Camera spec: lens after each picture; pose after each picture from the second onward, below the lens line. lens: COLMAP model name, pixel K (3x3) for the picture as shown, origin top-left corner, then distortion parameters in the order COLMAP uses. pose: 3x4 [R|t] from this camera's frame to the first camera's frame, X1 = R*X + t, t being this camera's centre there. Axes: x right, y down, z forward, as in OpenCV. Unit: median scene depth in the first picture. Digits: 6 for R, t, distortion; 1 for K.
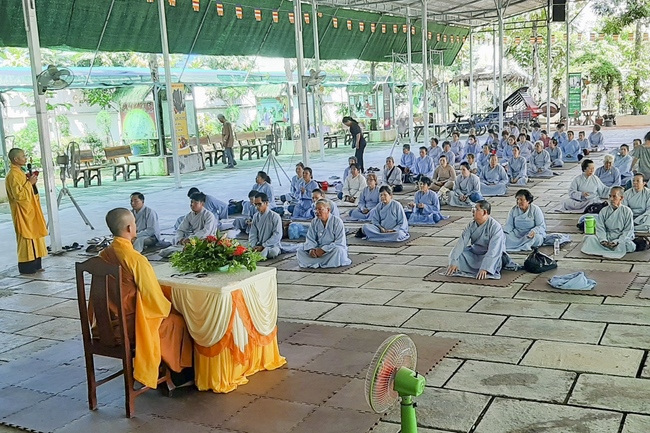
lens RADIAL K [[724.9, 0, 279.8], [0, 724.9, 220.4], [0, 0, 1]] dist [0.029322, -0.019202]
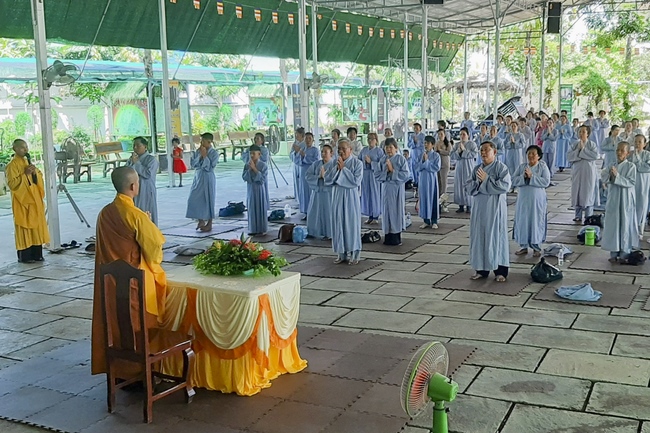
lens RADIAL K [[737.0, 0, 297.4], [0, 737.0, 217.6], [0, 0, 1]] dist [0.016794, 0.012072]
pose [[0.998402, 0.026958, 0.049675, -0.036738], [-0.026709, 0.999627, -0.005664, -0.003538], [-0.049810, 0.004328, 0.998749, -0.016870]]
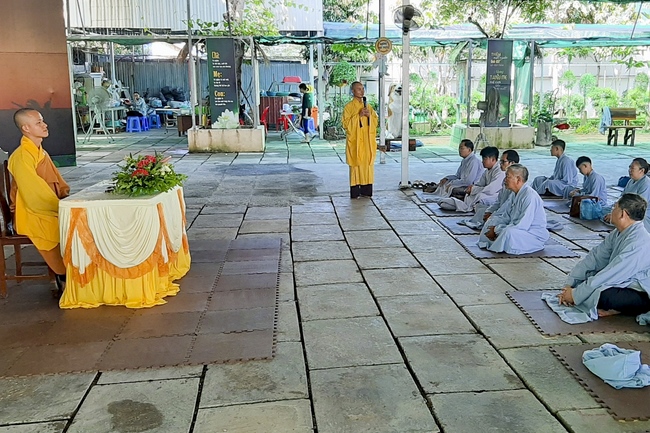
lens RADIAL K [[648.1, 0, 363.6], [0, 648.1, 216.3], [0, 0, 1]] dist [0.008456, 0.007236]
pose [[0.616487, 0.205252, -0.760142, 0.457992], [-0.157813, 0.978045, 0.136100, -0.039579], [0.771387, 0.036056, 0.635344, 0.412569]]
